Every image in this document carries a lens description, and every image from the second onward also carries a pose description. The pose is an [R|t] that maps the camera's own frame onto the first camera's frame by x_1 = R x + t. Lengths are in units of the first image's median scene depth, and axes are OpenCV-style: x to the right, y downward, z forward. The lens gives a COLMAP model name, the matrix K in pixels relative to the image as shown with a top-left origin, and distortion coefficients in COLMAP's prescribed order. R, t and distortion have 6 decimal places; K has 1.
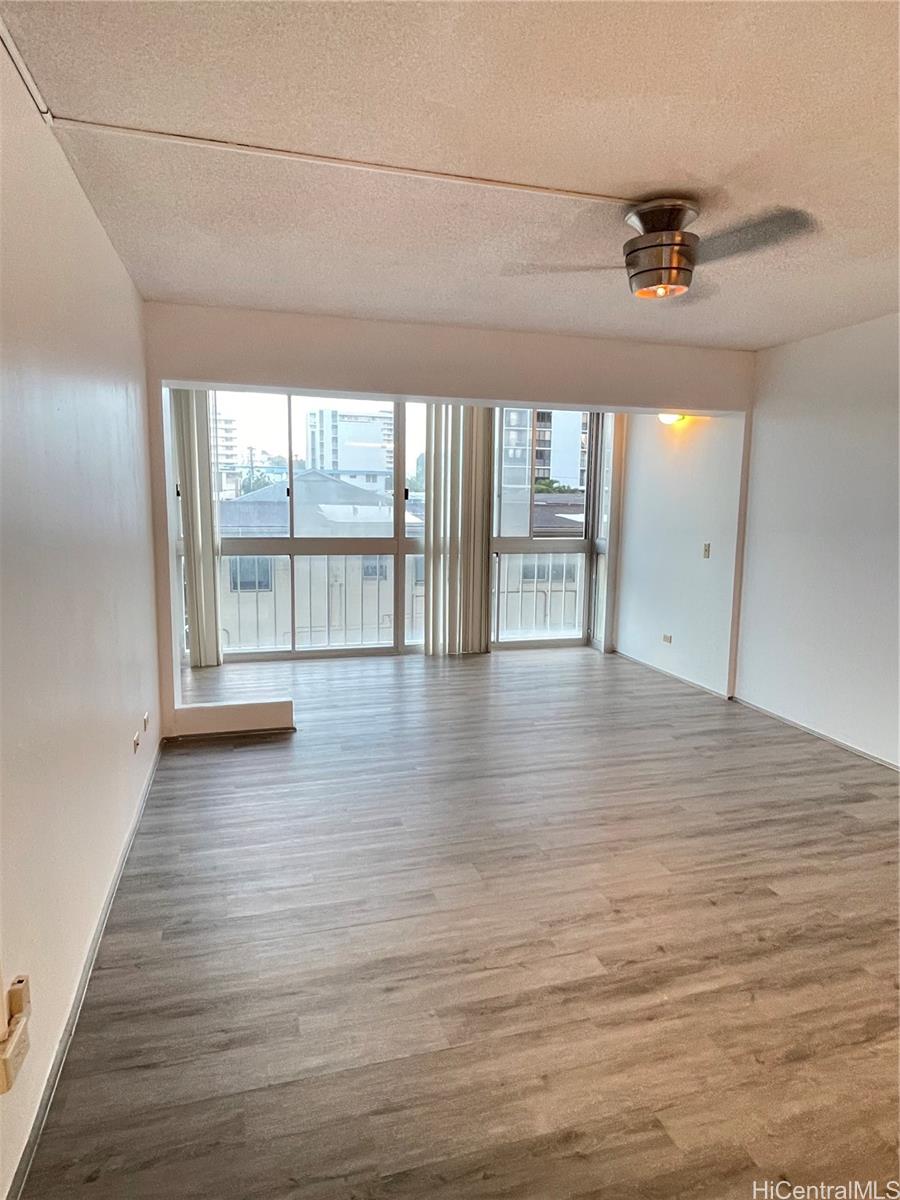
lens RADIAL K [[718.0, 0, 445.3], [0, 718.0, 602.0], [0, 0, 1]] dist [-0.022744, 0.001267]
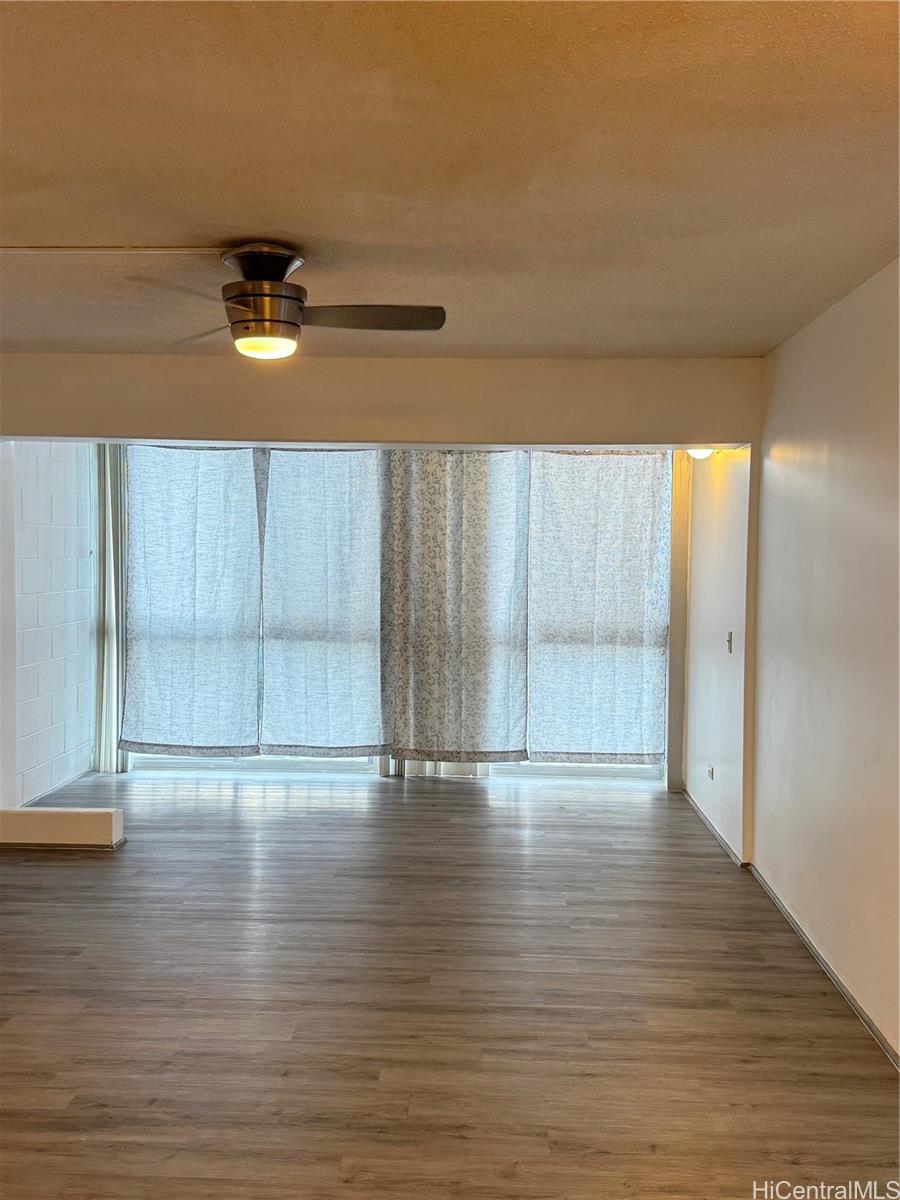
lens RADIAL K [[1140.7, 0, 450.1], [0, 1140.7, 598.6], [0, 0, 1]] dist [0.033347, 0.000000]
pose [[0.947930, 0.013554, -0.318191, 0.883424], [-0.044464, 0.994941, -0.090083, -0.005858], [0.315360, 0.099540, 0.943737, -0.209835]]
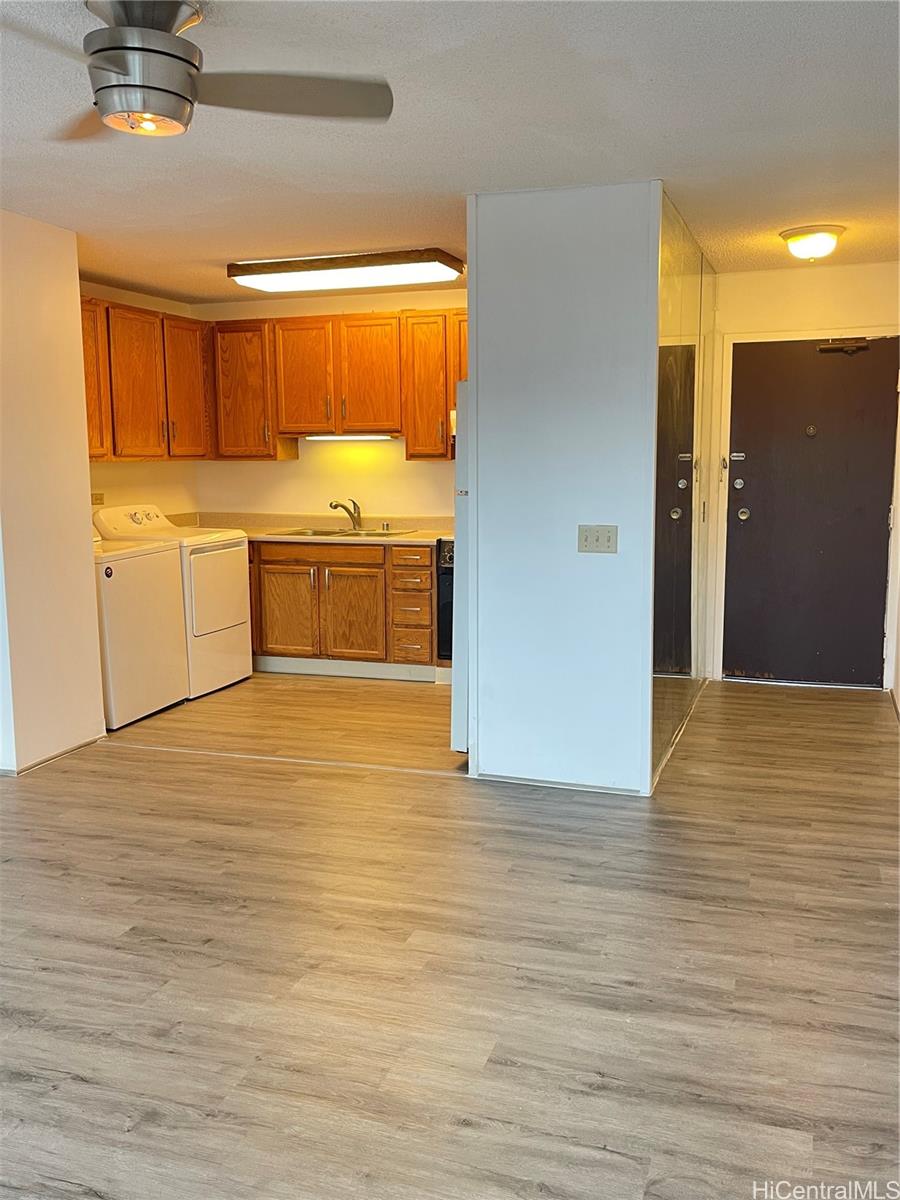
lens RADIAL K [[1025.9, 0, 459.4], [0, 1025.9, 607.2], [0, 0, 1]] dist [0.028783, -0.029458]
pose [[-0.821431, -0.096781, 0.562035, -0.447026], [0.079440, 0.956472, 0.280805, -0.231866], [-0.564748, 0.275310, -0.777988, 1.515364]]
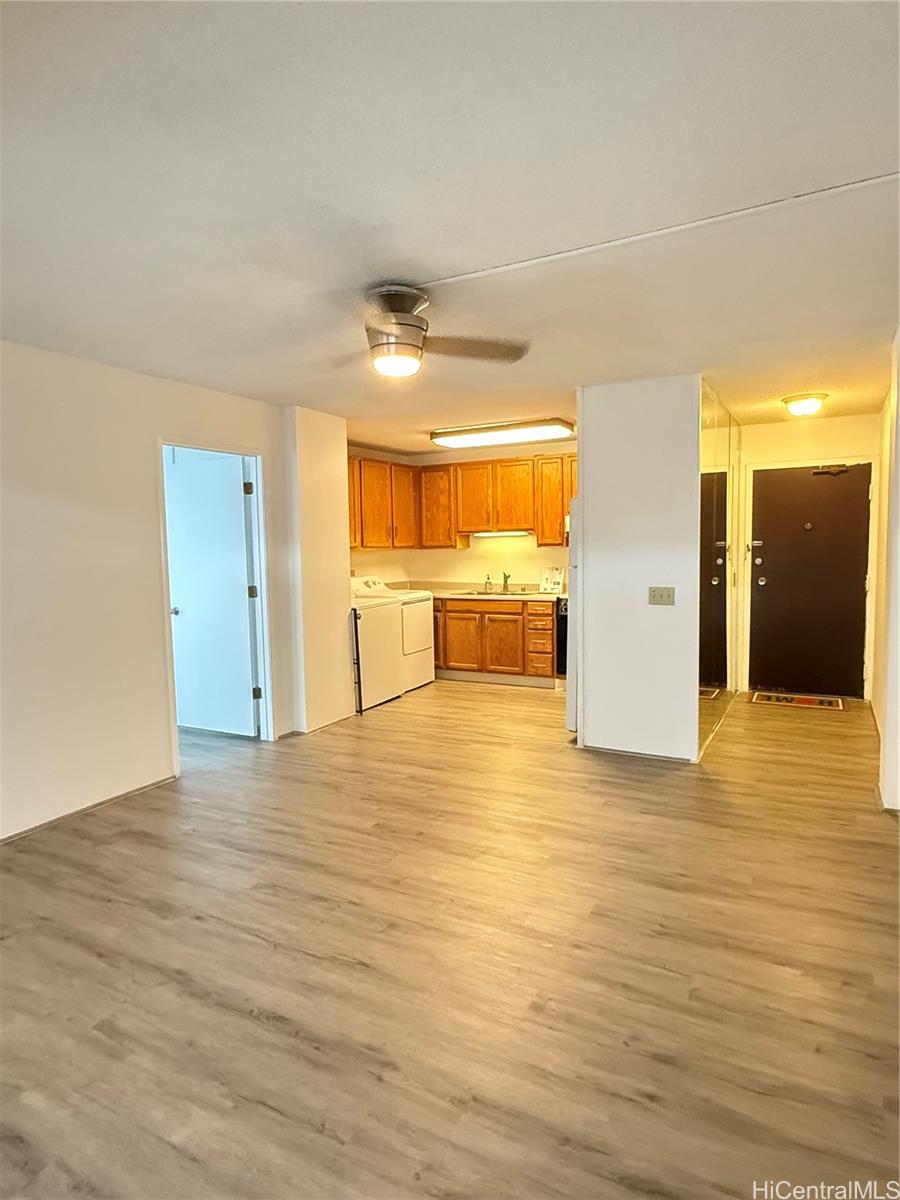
lens RADIAL K [[673.9, 0, 452.8], [0, 673.9, 601.3], [0, 0, 1]] dist [-0.005287, -0.001481]
pose [[-0.713462, -0.063611, 0.697801, -0.498694], [0.111914, 0.972741, 0.203099, -0.246564], [-0.691699, 0.222997, -0.686895, 1.603566]]
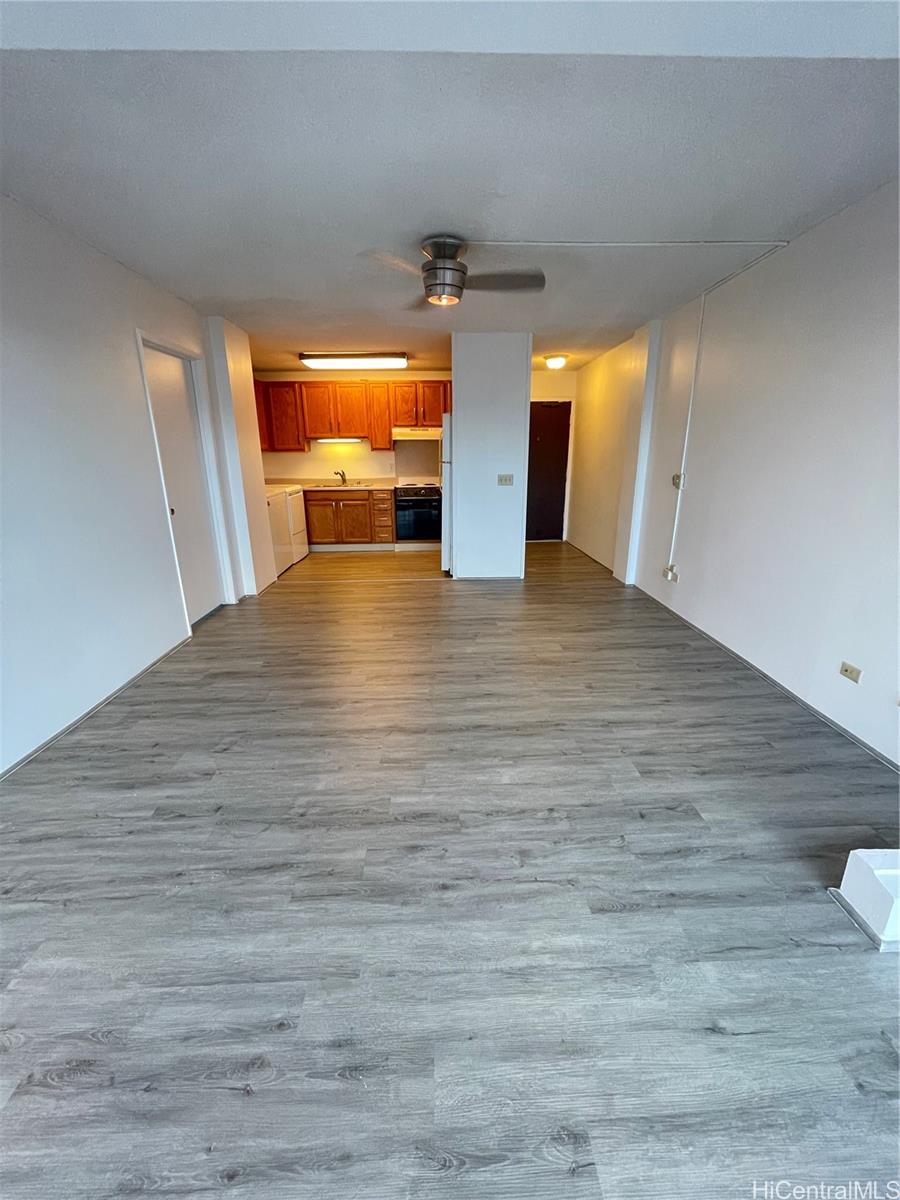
lens RADIAL K [[479.5, 0, 450.0], [0, 479.5, 601.0], [0, 0, 1]] dist [0.004445, 0.000073]
pose [[-0.968374, -0.083428, 0.235141, -0.015283], [0.027849, 0.900407, 0.434156, -0.267131], [-0.247944, 0.426974, -0.869607, 2.013593]]
